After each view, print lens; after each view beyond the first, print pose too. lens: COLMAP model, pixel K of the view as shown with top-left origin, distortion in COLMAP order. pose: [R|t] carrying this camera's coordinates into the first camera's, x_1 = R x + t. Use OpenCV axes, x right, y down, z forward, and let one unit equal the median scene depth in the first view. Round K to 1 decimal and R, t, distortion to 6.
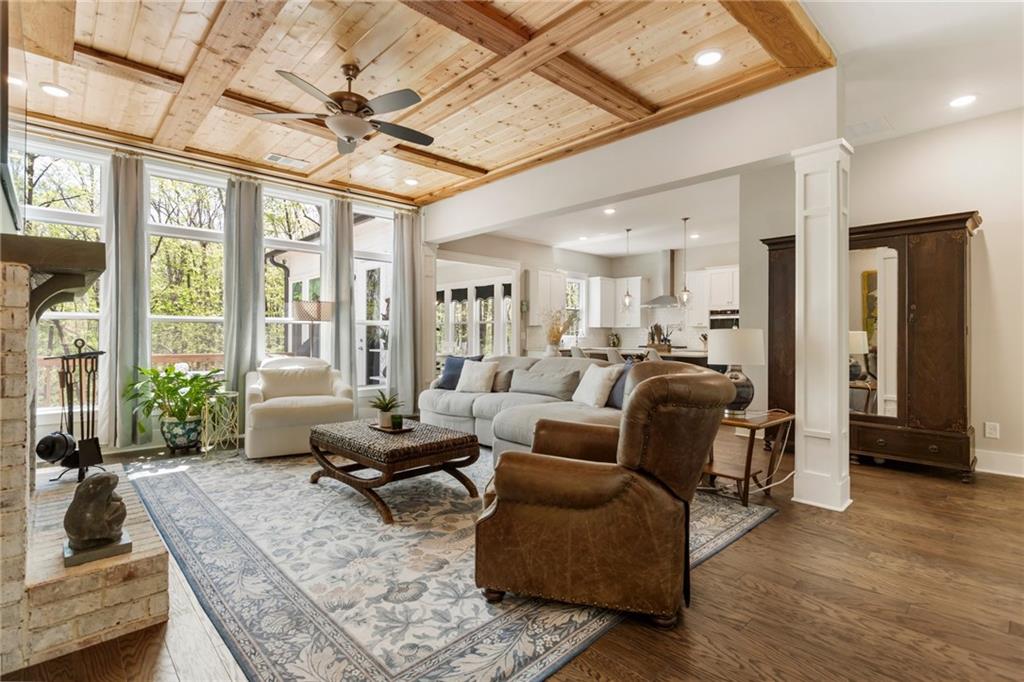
lens RADIAL K [[487.3, 0, 515.8], [0, 487.3, 337.3], [0, 0, 1]] dist [0.000671, 0.003809]
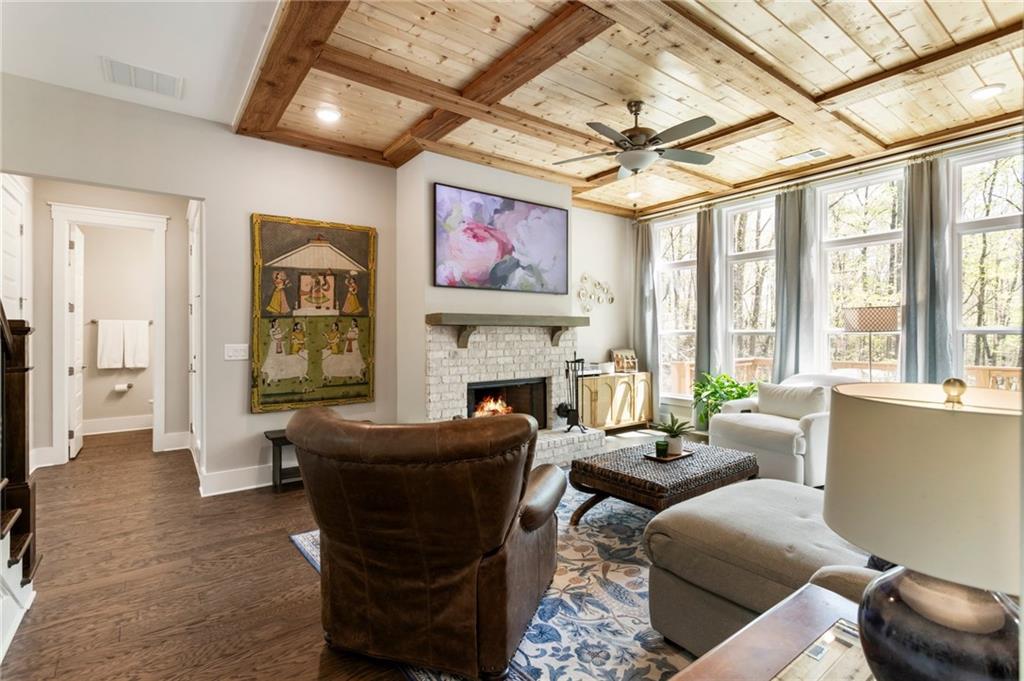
lens RADIAL K [[487.3, 0, 511.2], [0, 487.3, 337.1], [0, 0, 1]] dist [0.000671, 0.003809]
pose [[-0.111752, 0.001972, -0.993734, 0.769225], [0.002991, 0.999994, 0.001648, -0.047098], [0.993732, -0.002788, -0.111757, 0.871860]]
